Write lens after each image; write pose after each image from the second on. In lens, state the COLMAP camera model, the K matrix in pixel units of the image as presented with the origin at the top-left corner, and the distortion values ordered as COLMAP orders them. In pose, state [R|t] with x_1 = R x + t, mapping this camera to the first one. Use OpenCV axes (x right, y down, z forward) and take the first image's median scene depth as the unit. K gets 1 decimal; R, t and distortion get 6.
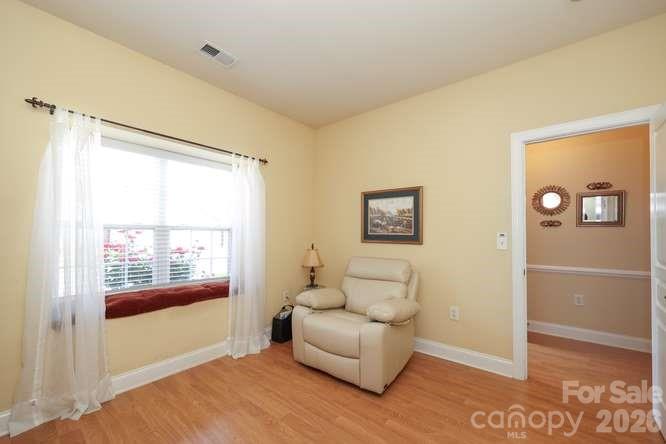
lens RADIAL K [[276.8, 0, 335.6], [0, 276.8, 226.7], [0, 0, 1]] dist [0.023186, -0.000128]
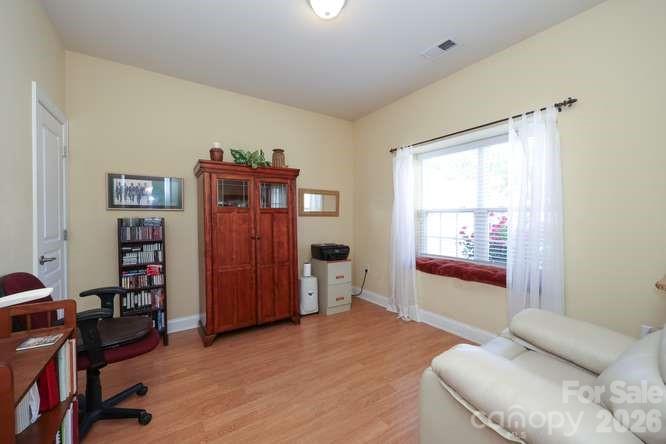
lens RADIAL K [[264.1, 0, 329.4], [0, 264.1, 219.1], [0, 0, 1]] dist [-0.000127, 0.000050]
pose [[-0.268495, -0.000142, -0.963281, 0.516676], [0.029572, 0.999527, -0.008390, 0.027411], [0.962827, -0.030739, -0.268364, 0.651859]]
